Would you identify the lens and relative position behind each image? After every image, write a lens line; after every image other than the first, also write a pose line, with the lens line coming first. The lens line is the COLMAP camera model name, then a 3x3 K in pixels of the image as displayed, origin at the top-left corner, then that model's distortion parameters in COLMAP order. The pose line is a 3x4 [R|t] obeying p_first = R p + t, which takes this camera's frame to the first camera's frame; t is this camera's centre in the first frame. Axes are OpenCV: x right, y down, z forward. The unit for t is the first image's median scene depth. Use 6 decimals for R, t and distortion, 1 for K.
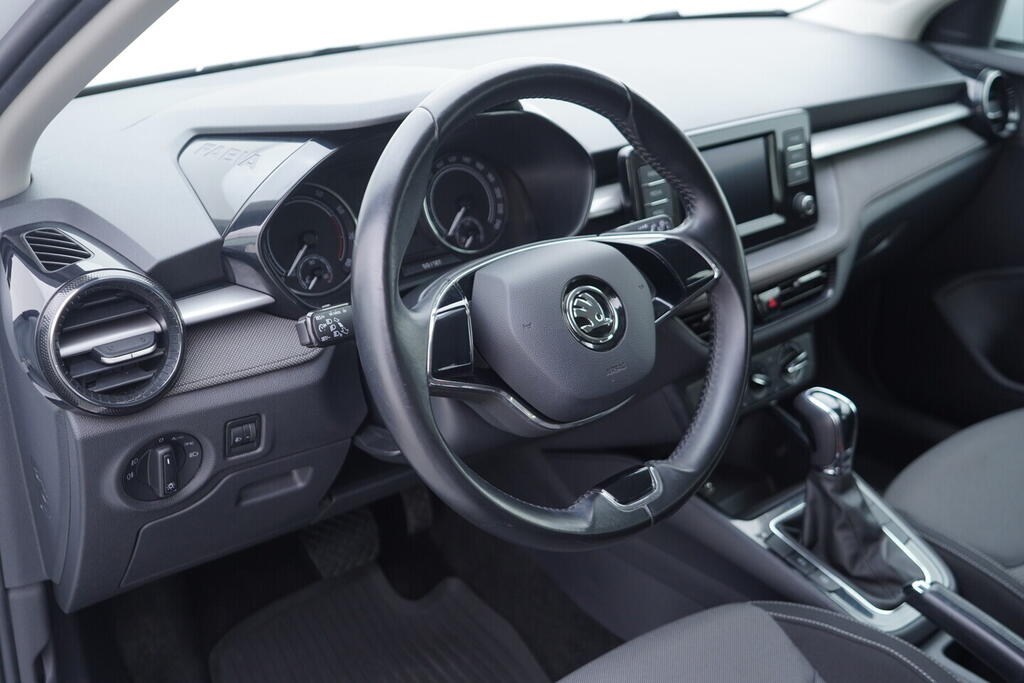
lens RADIAL K [[1060.0, 0, 504.1], [0, 1060.0, 343.9], [0, 0, 1]] dist [0.021357, 0.000000]
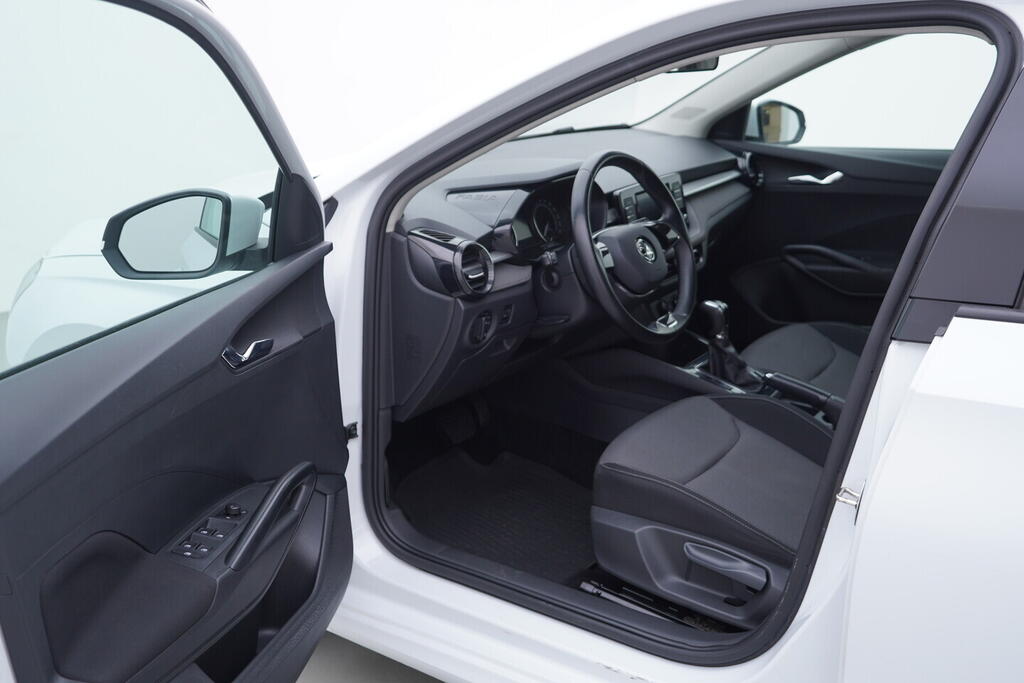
lens RADIAL K [[1060.0, 0, 517.5], [0, 1060.0, 340.2], [0, 0, 1]] dist [0.021357, 0.000000]
pose [[0.962130, -0.088739, 0.257741, -0.570472], [0.114269, 0.989738, -0.085797, 0.238362], [-0.247483, 0.112000, 0.962397, -0.853349]]
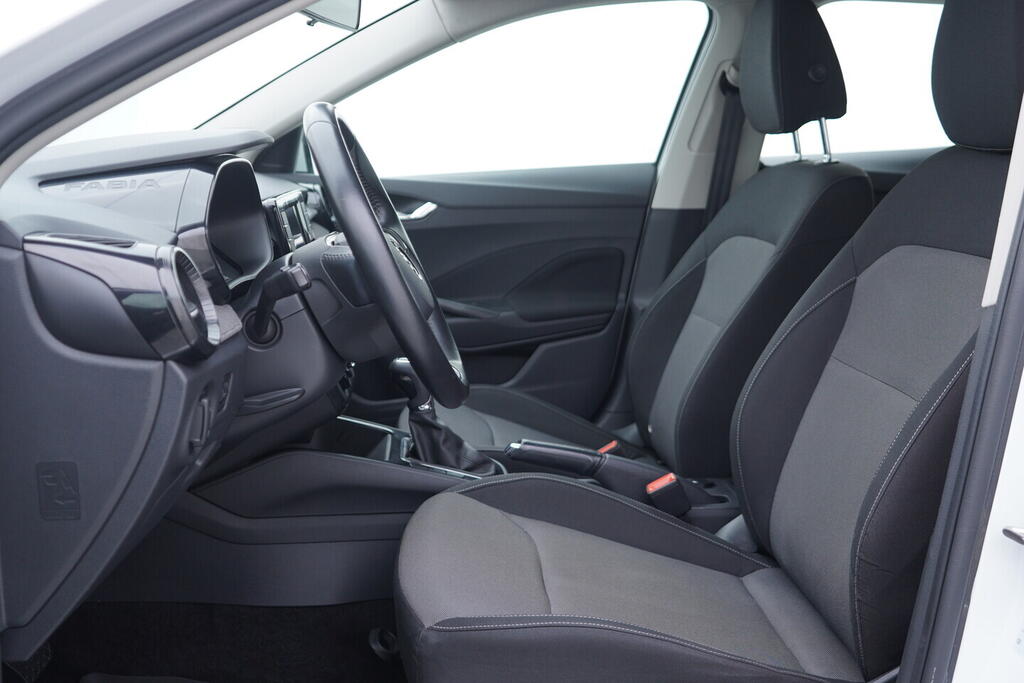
lens RADIAL K [[1060.0, 0, 509.9], [0, 1060.0, 339.8], [0, 0, 1]] dist [0.021357, 0.000000]
pose [[0.587959, -0.149878, 0.794884, -0.702796], [0.325267, 0.943542, -0.062685, 0.147116], [-0.740612, 0.295405, 0.603515, 0.003012]]
